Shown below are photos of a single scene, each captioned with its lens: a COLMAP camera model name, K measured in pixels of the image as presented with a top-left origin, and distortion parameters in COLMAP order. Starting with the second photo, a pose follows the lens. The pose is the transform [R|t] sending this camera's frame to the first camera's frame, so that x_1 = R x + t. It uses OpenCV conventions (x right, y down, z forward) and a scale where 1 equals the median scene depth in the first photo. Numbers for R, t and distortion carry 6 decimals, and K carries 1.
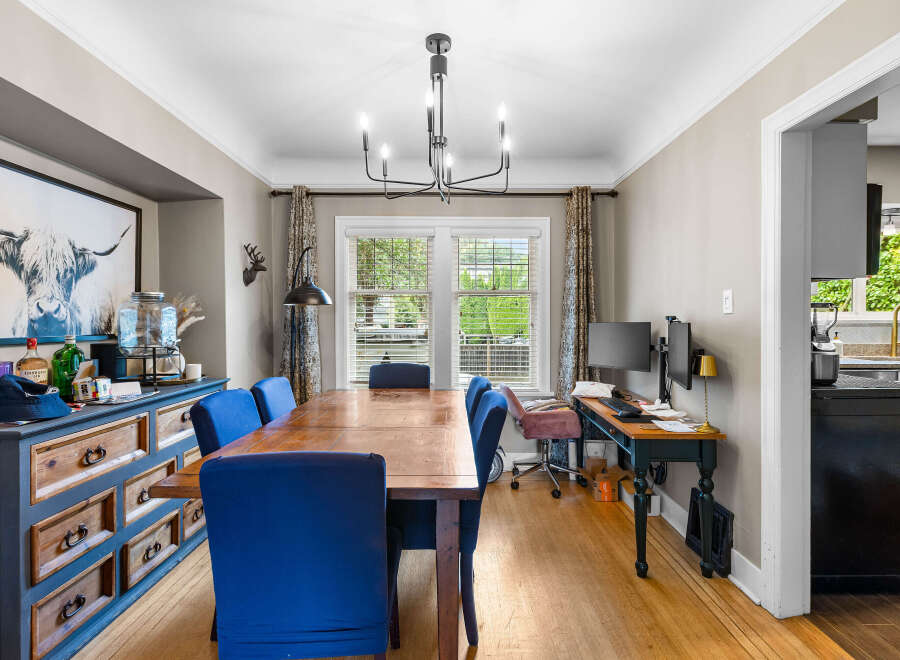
lens RADIAL K [[447.9, 0, 450.2], [0, 447.9, 324.4], [0, 0, 1]] dist [-0.002187, 0.000626]
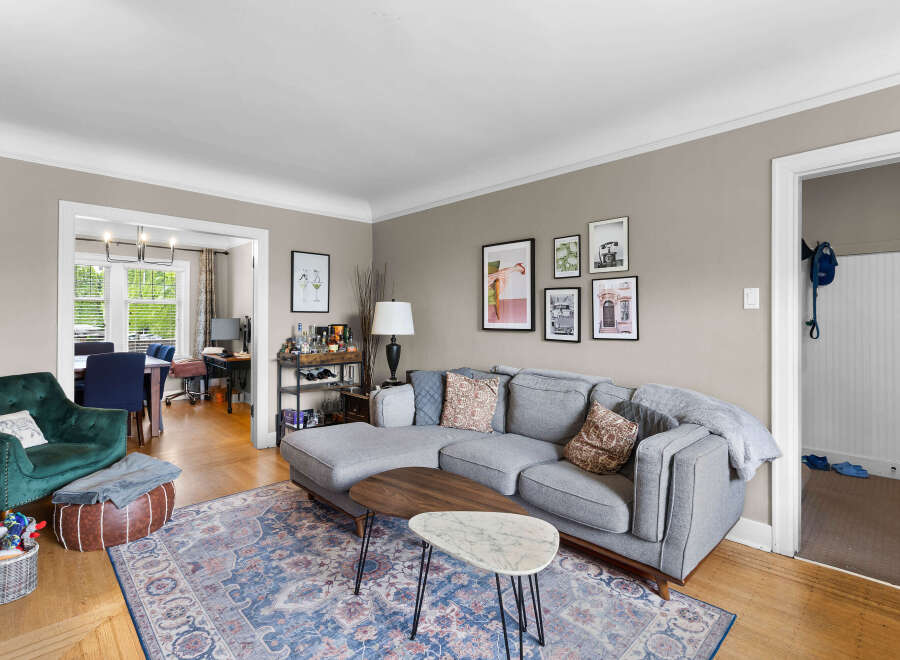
lens RADIAL K [[447.9, 0, 450.2], [0, 447.9, 325.2], [0, 0, 1]] dist [-0.002187, 0.000626]
pose [[0.722929, 0.005477, 0.690901, -0.298503], [-0.001694, 0.999980, -0.006155, 0.037233], [-0.690920, 0.003279, 0.722924, -1.168410]]
